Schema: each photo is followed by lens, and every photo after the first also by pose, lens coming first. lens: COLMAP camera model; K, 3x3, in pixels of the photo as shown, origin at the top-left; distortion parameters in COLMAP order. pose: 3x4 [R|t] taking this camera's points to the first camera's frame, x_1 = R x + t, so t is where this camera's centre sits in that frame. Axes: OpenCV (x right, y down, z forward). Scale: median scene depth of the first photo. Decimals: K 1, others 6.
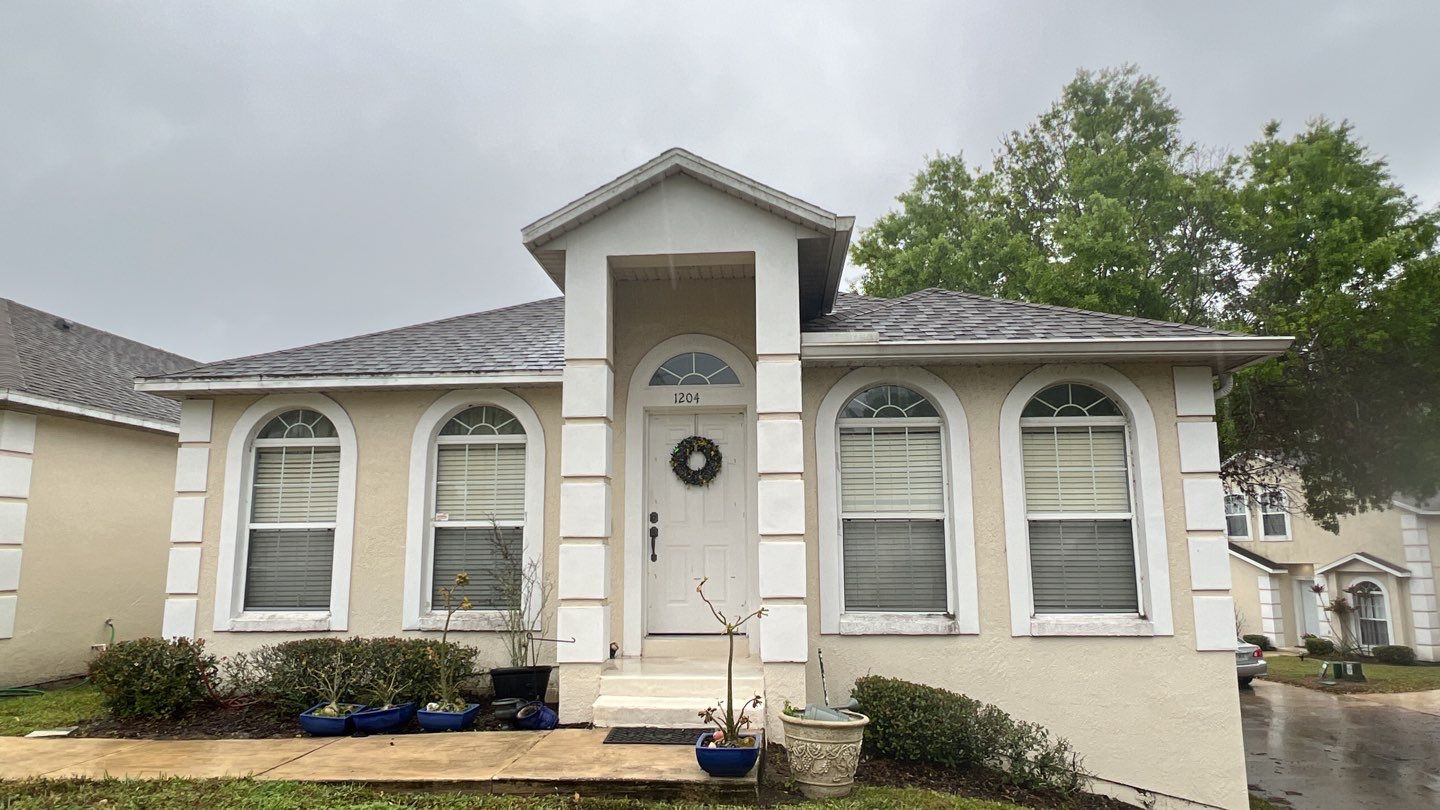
lens RADIAL K [[901.0, 0, 720.0], [0, 901.0, 405.0], [0, 0, 1]] dist [0.004489, -0.002255]
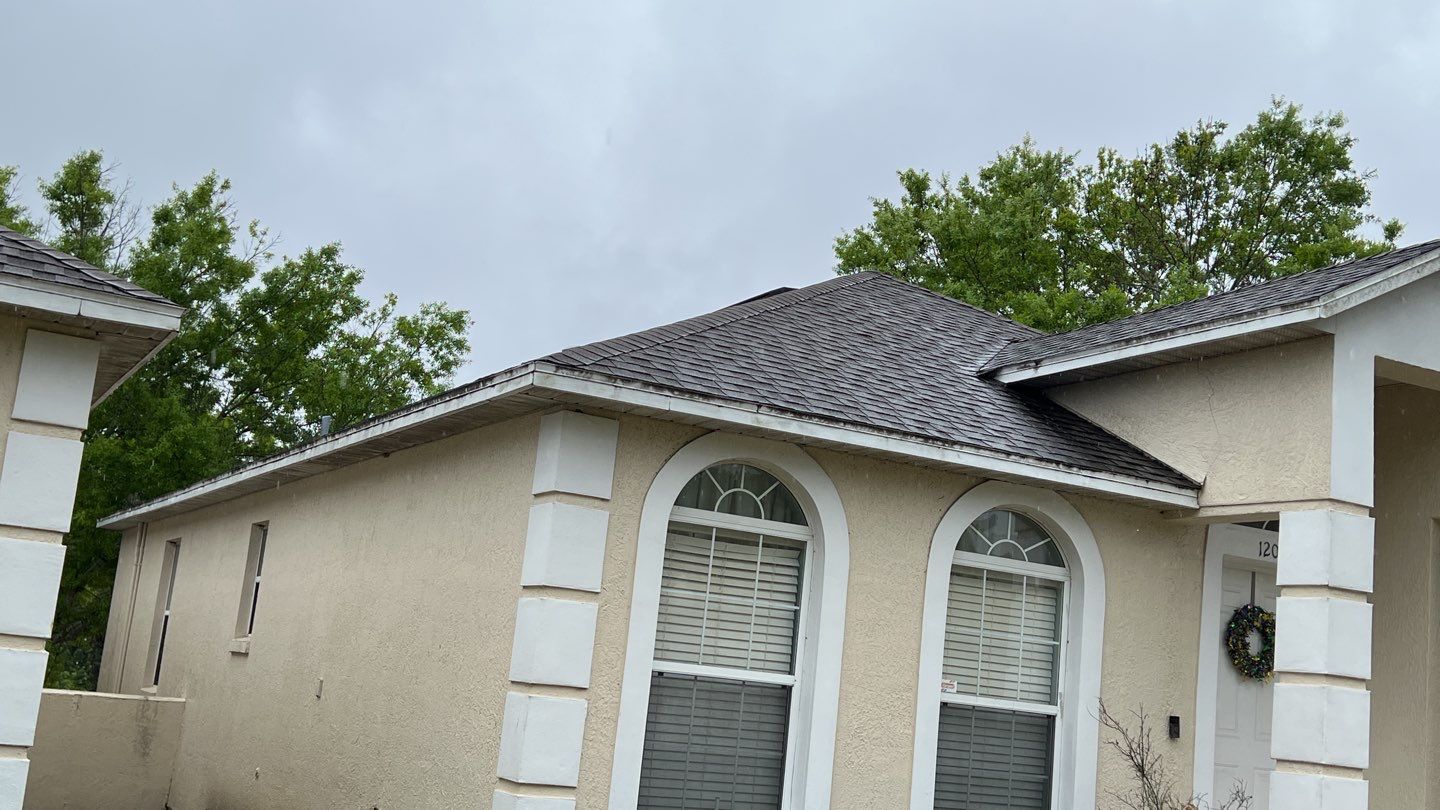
lens RADIAL K [[1605.9, 0, 710.0], [0, 1605.9, 409.6], [0, 0, 1]] dist [0.016886, 0.033113]
pose [[0.853689, 0.184585, 0.486975, -0.980976], [-0.180585, 0.981984, -0.055641, 0.030578], [-0.488472, -0.040441, 0.871642, 0.143314]]
